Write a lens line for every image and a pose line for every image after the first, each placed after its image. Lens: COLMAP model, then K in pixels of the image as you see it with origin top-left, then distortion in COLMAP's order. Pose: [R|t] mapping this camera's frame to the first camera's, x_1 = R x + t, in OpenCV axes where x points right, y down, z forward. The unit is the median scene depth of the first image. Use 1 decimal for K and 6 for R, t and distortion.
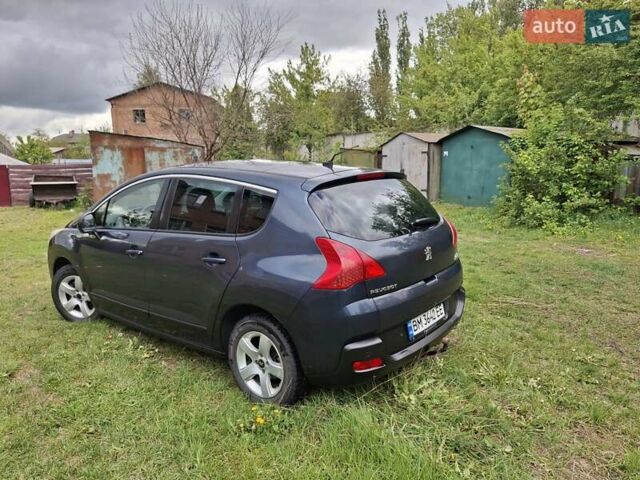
lens RADIAL K [[468.2, 0, 309.3], [0, 468.2, 252.7], [0, 0, 1]] dist [0.025378, -0.077834]
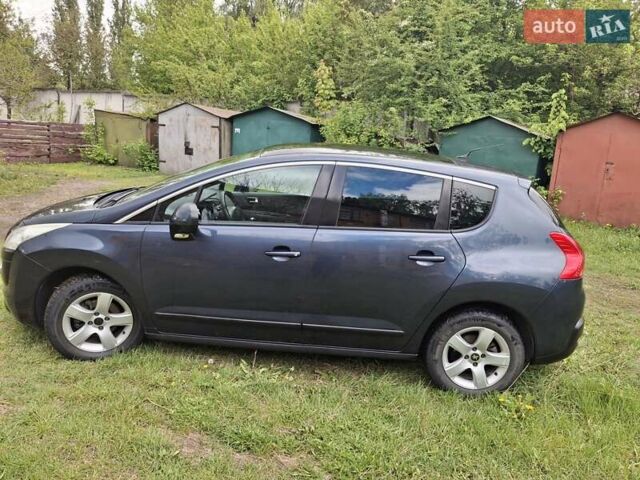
lens RADIAL K [[468.2, 0, 321.1], [0, 468.2, 243.8], [0, 0, 1]] dist [0.025378, -0.077834]
pose [[0.799432, -0.053062, 0.598408, -0.213157], [0.026974, 0.998257, 0.052483, -0.016355], [-0.600150, -0.025815, 0.799471, 0.084306]]
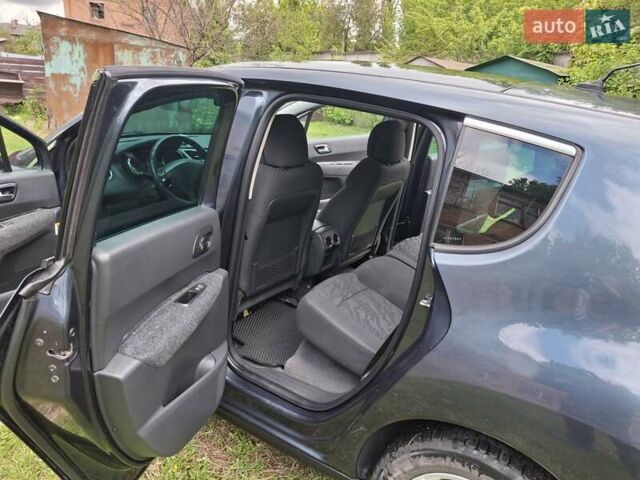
lens RADIAL K [[478.9, 0, 319.1], [0, 478.9, 249.4], [0, 0, 1]] dist [-0.018250, 0.001538]
pose [[0.993211, 0.059738, 0.099819, -0.066908], [-0.073451, 0.987438, 0.139894, -0.020217], [-0.090208, -0.146276, 0.985122, 0.131607]]
